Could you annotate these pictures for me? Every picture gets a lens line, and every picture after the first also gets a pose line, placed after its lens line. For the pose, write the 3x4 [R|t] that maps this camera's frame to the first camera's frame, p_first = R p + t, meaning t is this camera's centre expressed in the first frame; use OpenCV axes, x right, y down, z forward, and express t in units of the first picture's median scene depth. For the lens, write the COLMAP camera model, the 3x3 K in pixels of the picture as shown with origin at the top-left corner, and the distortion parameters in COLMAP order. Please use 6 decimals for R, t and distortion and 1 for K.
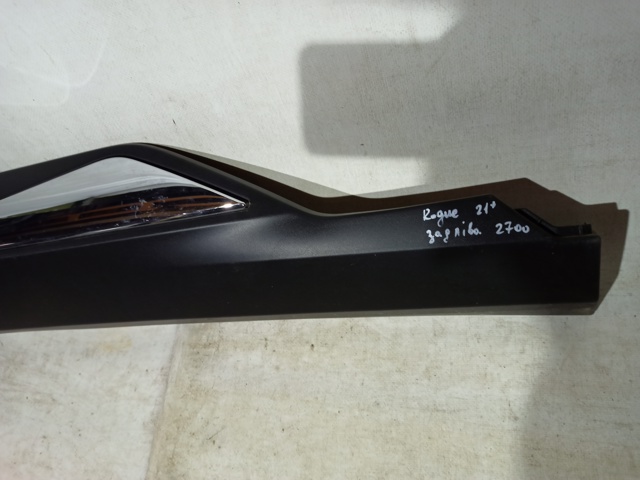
lens RADIAL K [[473.5, 0, 322.3], [0, 473.5, 248.8], [0, 0, 1]] dist [0.011951, -0.006305]
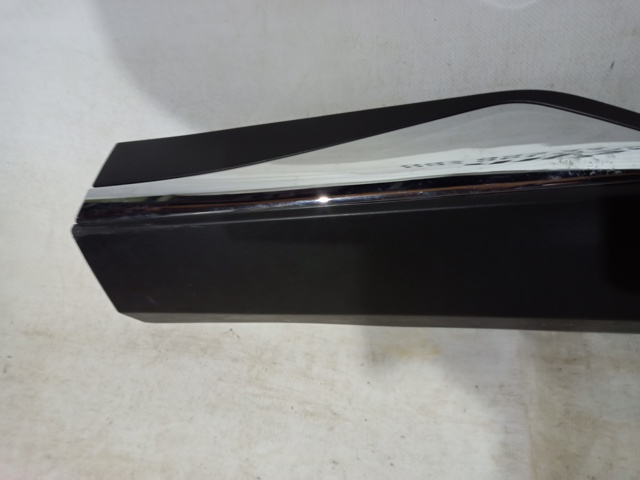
lens RADIAL K [[485.2, 0, 313.6], [0, 485.2, 240.5], [0, 0, 1]] dist [0.013677, -0.009311]
pose [[0.993913, 0.110162, 0.001098, -0.664812], [-0.109020, 0.984942, -0.134181, 0.159945], [-0.015863, 0.133244, 0.990956, 0.196456]]
